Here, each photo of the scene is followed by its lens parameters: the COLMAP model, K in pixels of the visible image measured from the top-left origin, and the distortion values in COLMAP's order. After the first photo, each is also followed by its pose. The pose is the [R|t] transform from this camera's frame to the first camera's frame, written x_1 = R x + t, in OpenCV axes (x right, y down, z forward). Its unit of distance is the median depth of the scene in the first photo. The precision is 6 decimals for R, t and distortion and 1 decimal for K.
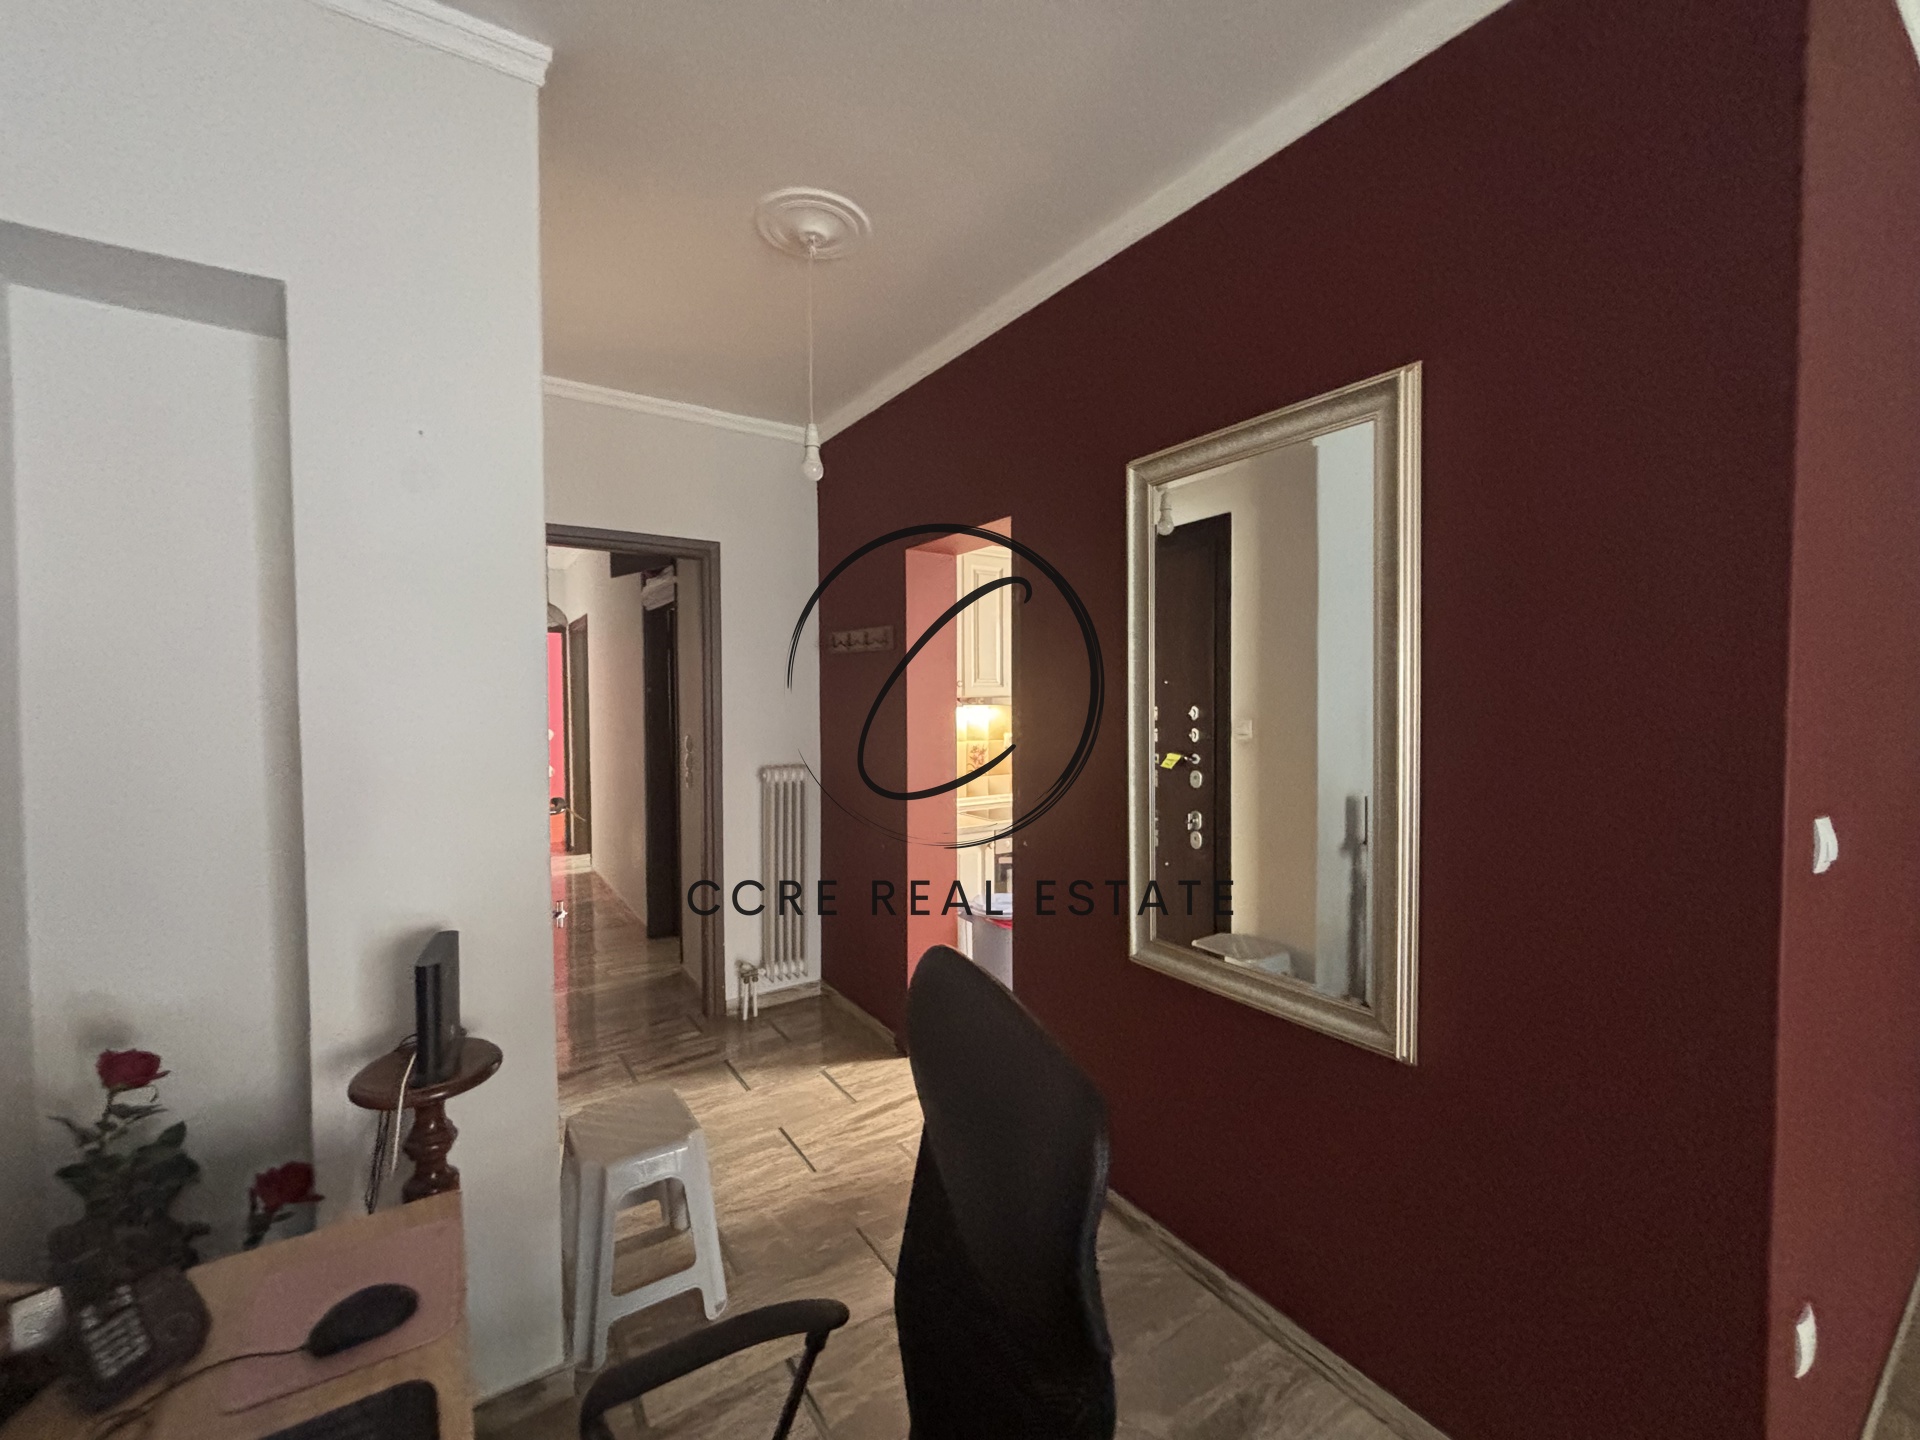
lens RADIAL K [[784.7, 0, 952.9], [0, 784.7, 717.6], [0, 0, 1]] dist [0.003782, 0.000557]
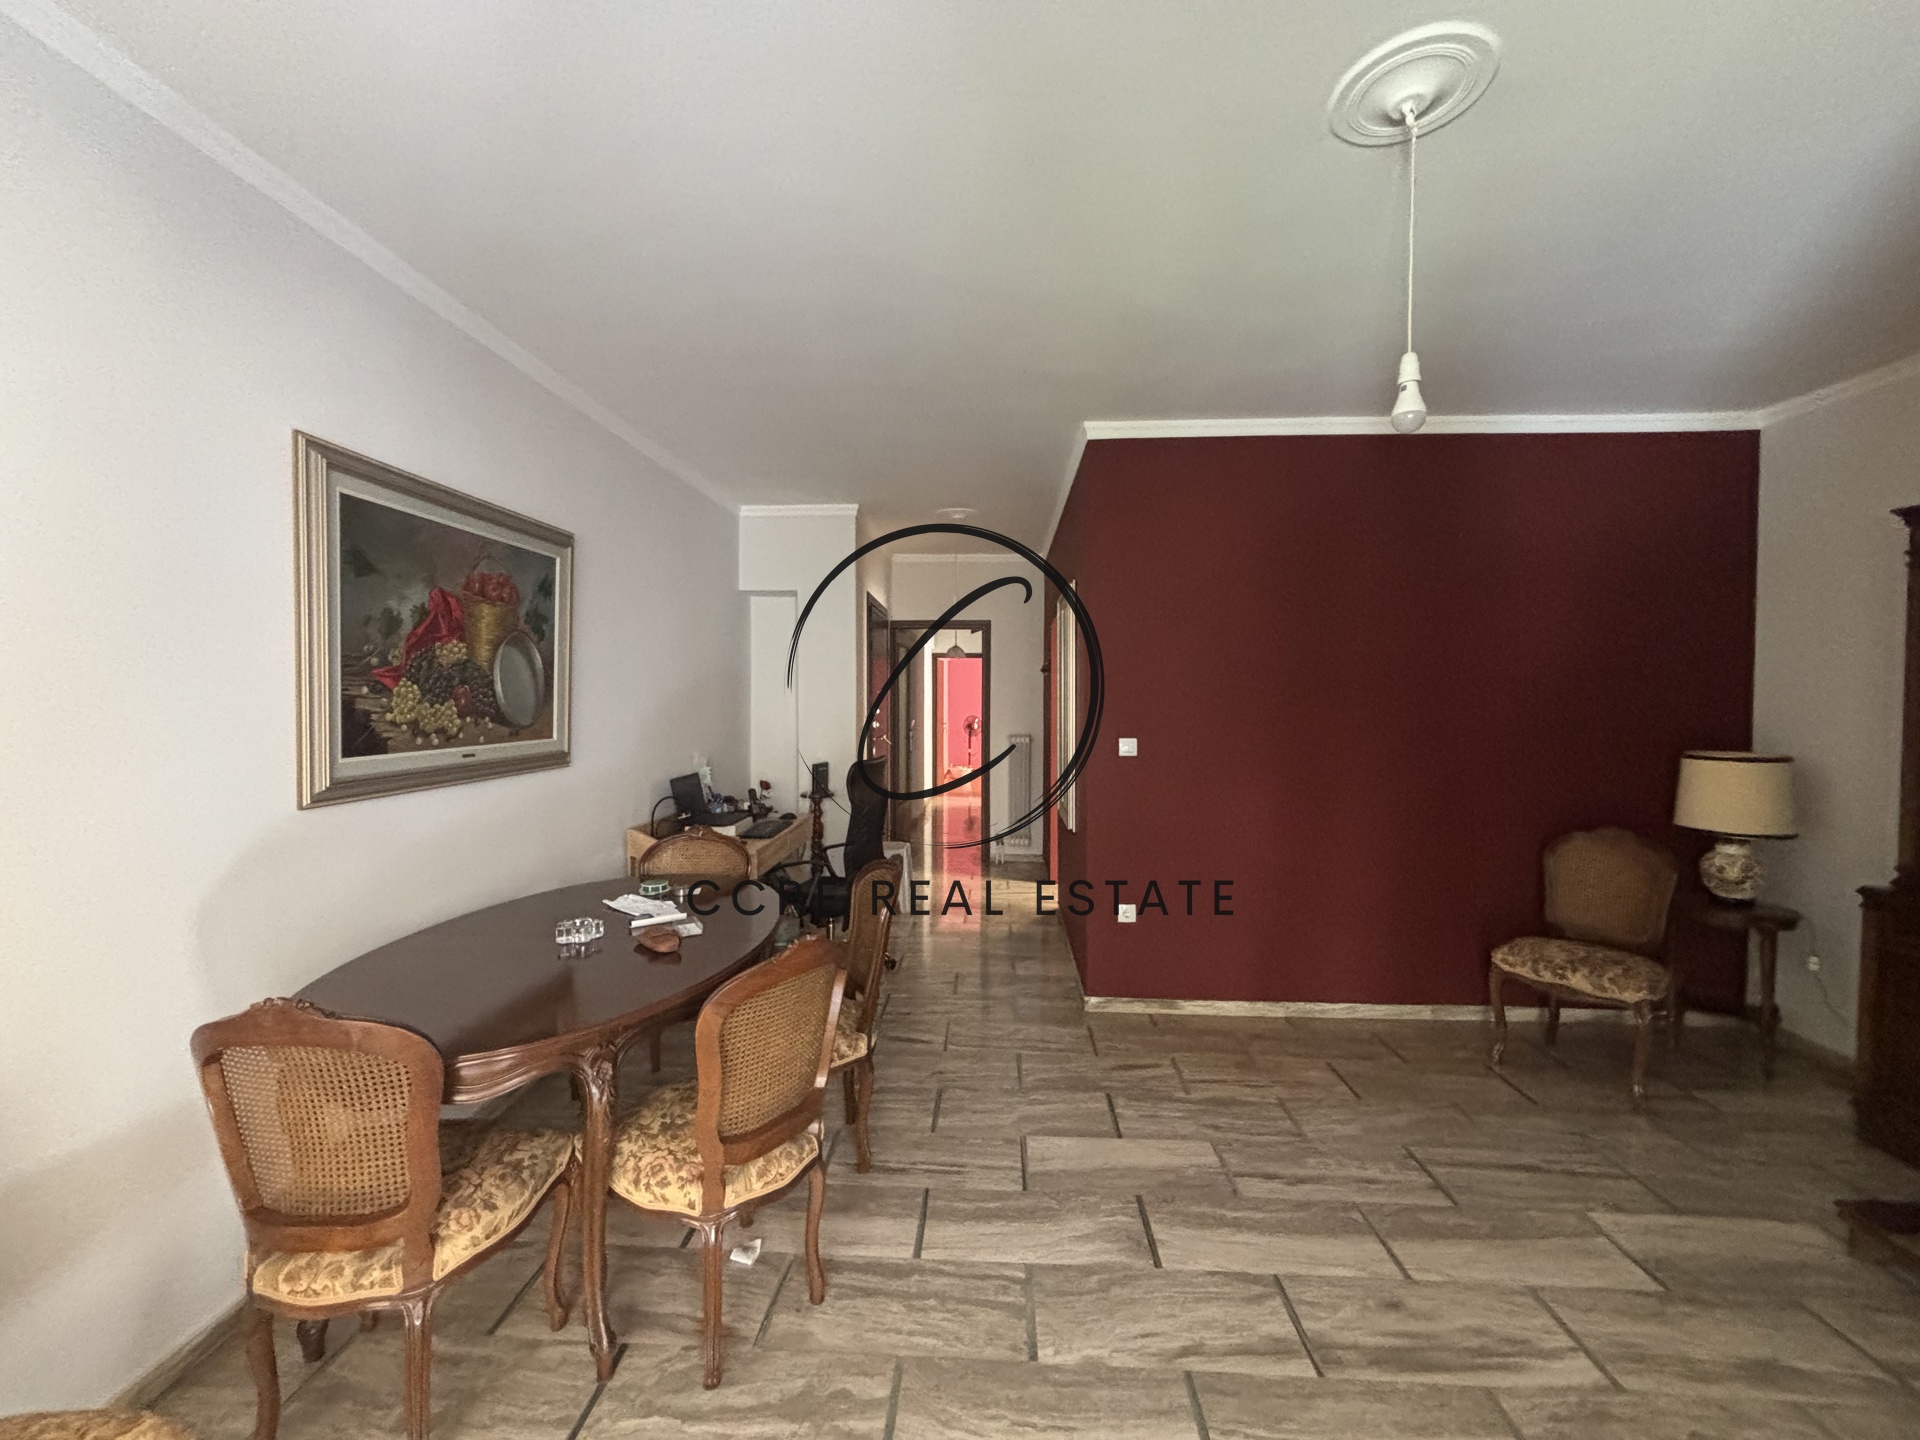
lens RADIAL K [[784.7, 0, 957.3], [0, 784.7, 719.2], [0, 0, 1]] dist [0.003782, 0.000557]
pose [[0.801401, 0.019919, -0.597795, 0.898725], [-0.020323, 0.999775, 0.006068, 0.017391], [0.597782, 0.007286, 0.801626, -0.689579]]
